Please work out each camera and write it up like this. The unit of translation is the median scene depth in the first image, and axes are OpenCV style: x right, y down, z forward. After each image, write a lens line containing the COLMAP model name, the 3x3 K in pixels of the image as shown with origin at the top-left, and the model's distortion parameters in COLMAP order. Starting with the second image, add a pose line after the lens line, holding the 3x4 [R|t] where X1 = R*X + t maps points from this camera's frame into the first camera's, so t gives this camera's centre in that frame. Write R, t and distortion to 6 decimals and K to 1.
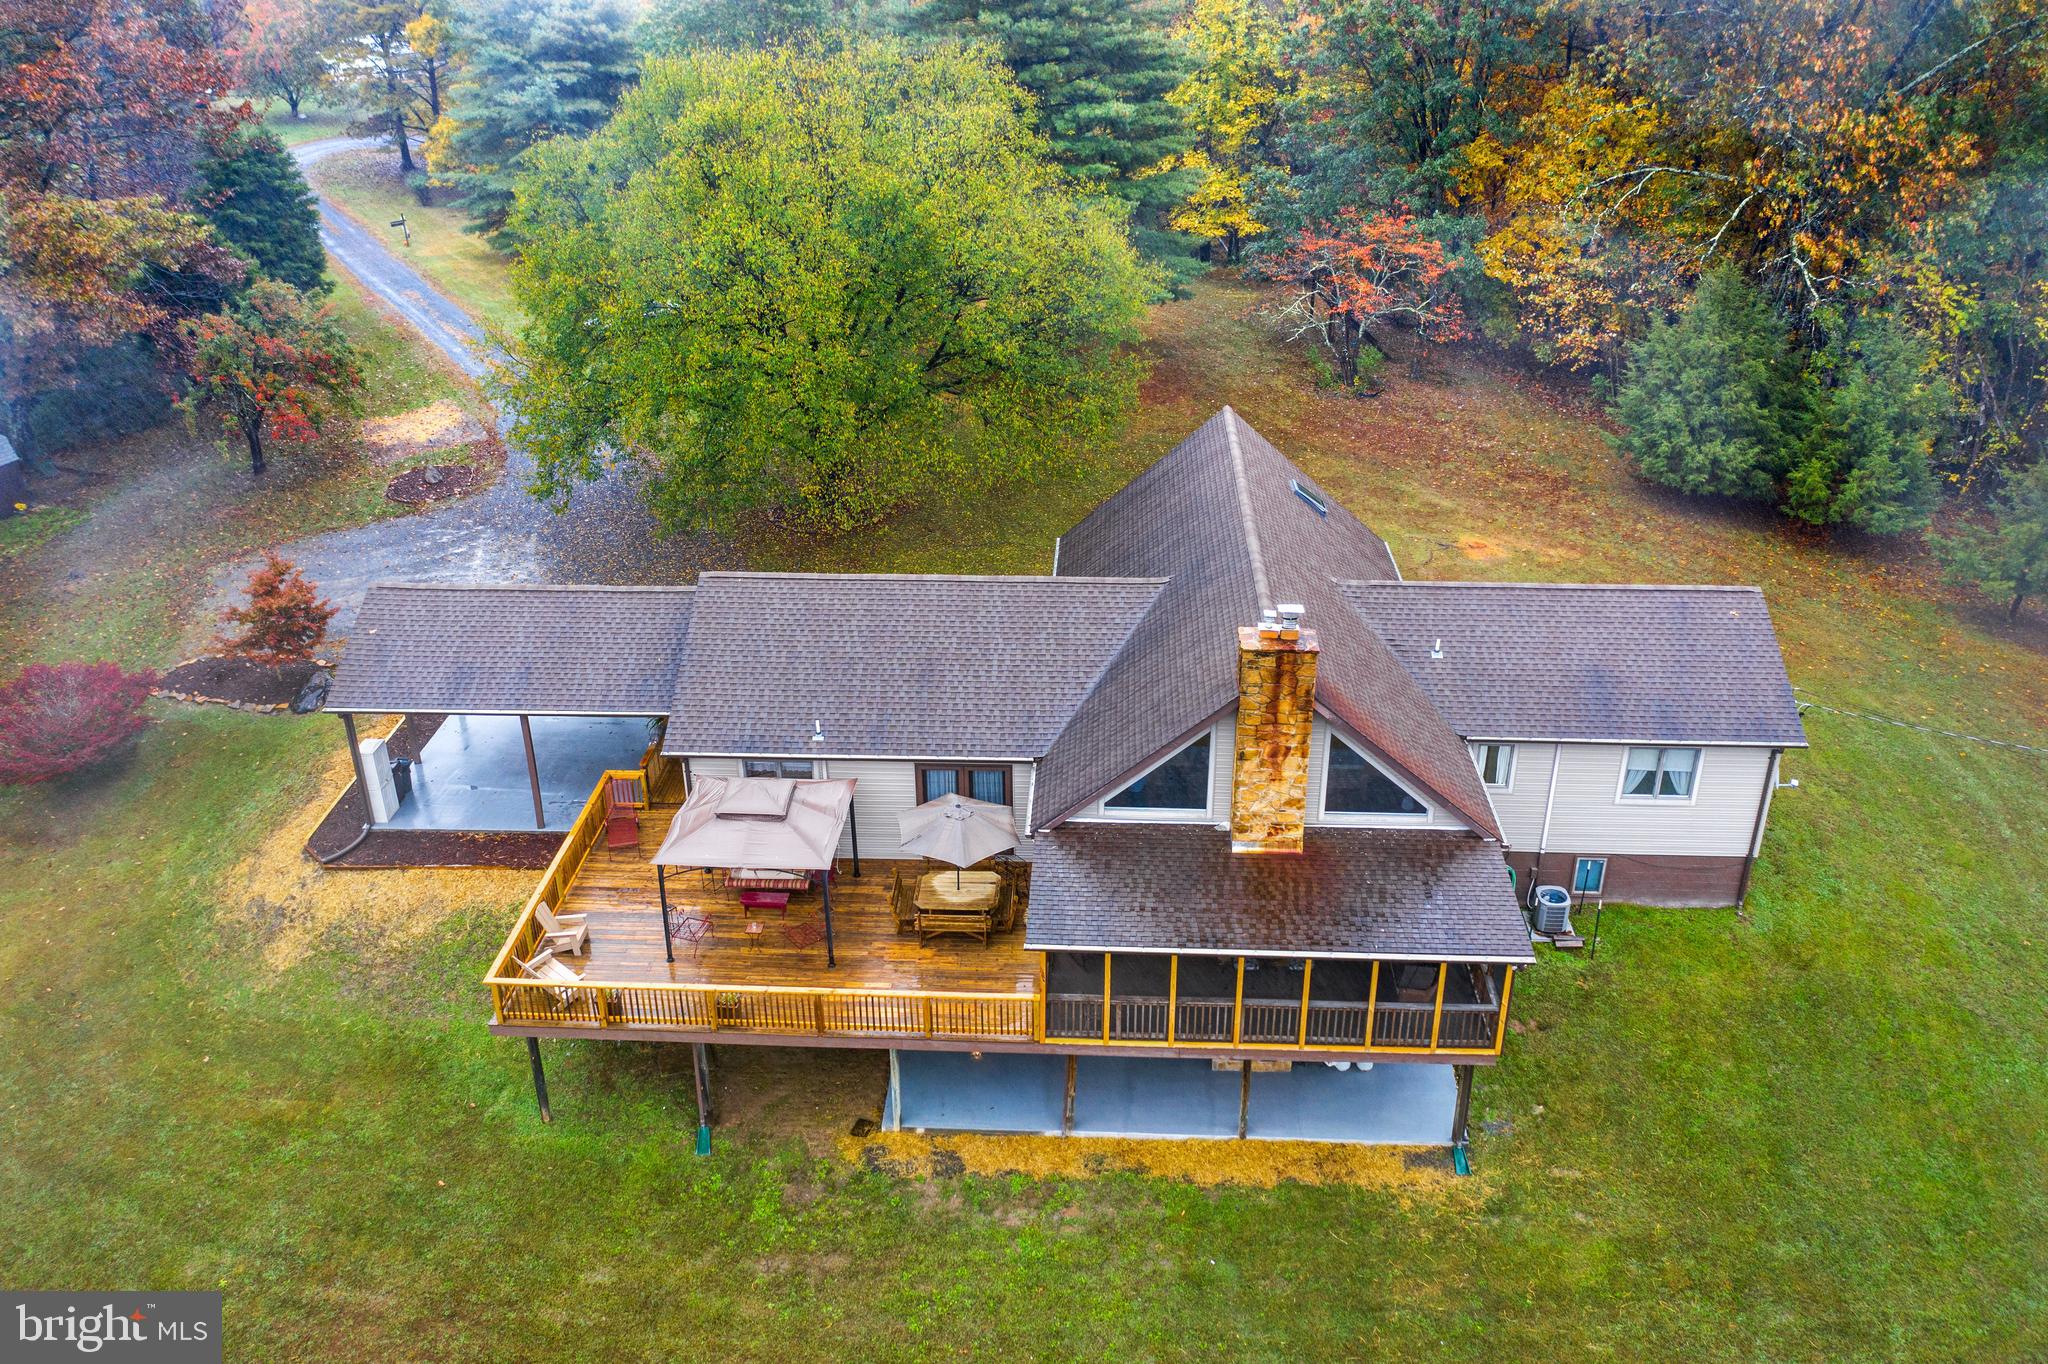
lens RADIAL K [[1637.4, 0, 1022.9], [0, 1637.4, 679.5], [0, 0, 1]] dist [-0.016349, 0.009640]
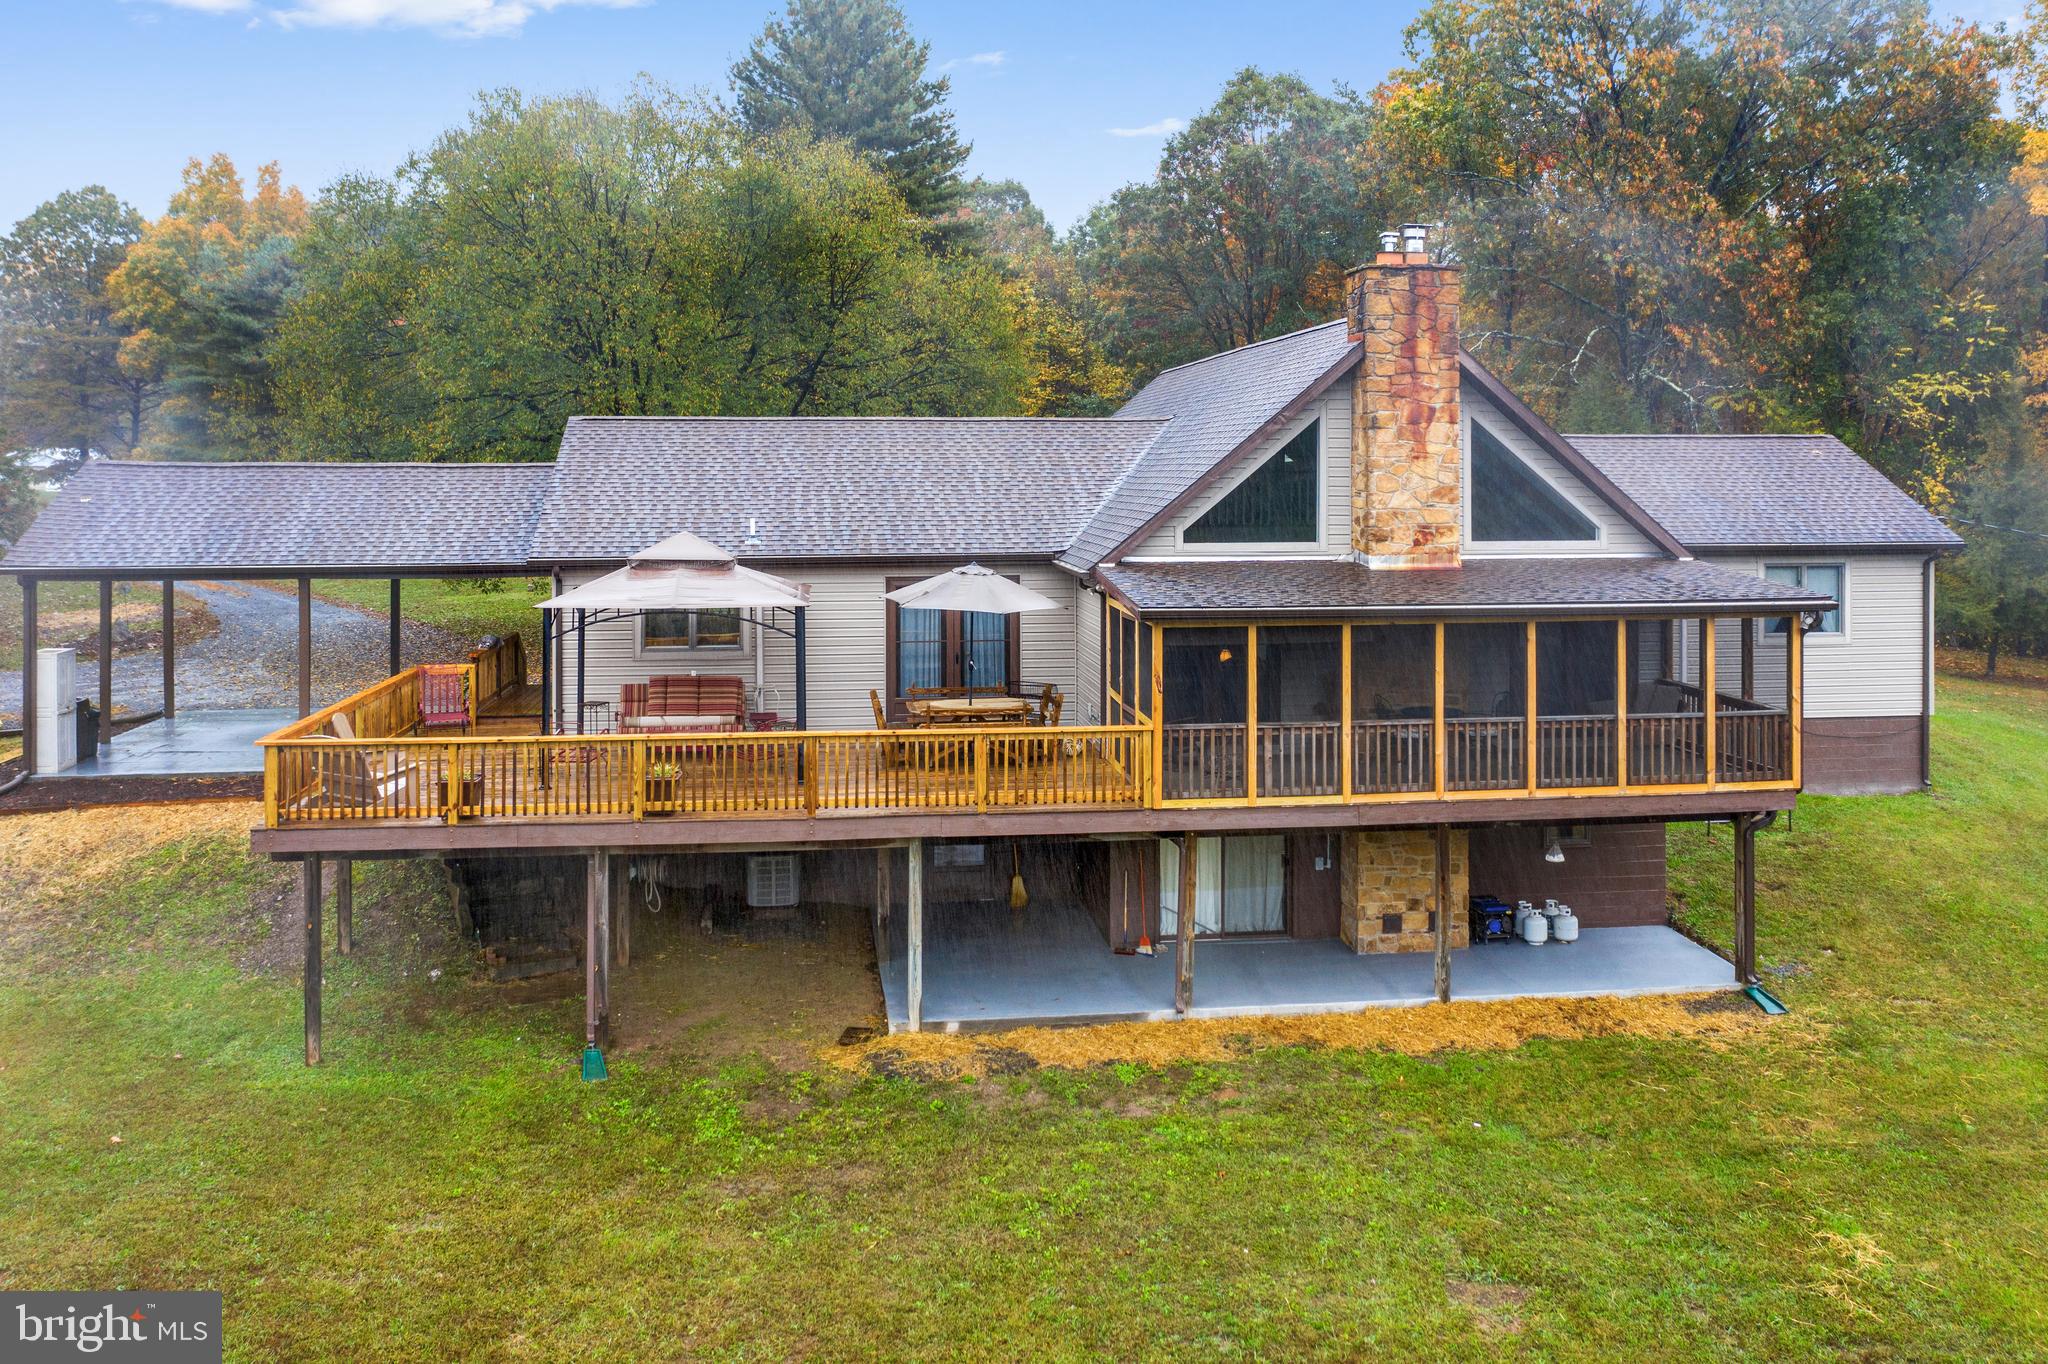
lens RADIAL K [[1648.4, 0, 941.3], [0, 1648.4, 680.9], [0, 0, 1]] dist [-0.013488, 0.003976]
pose [[0.983154, 0.008645, 0.182572, -0.189298], [0.073920, 0.894740, -0.440428, 0.449699], [-0.167162, 0.446505, 0.879028, 0.403928]]
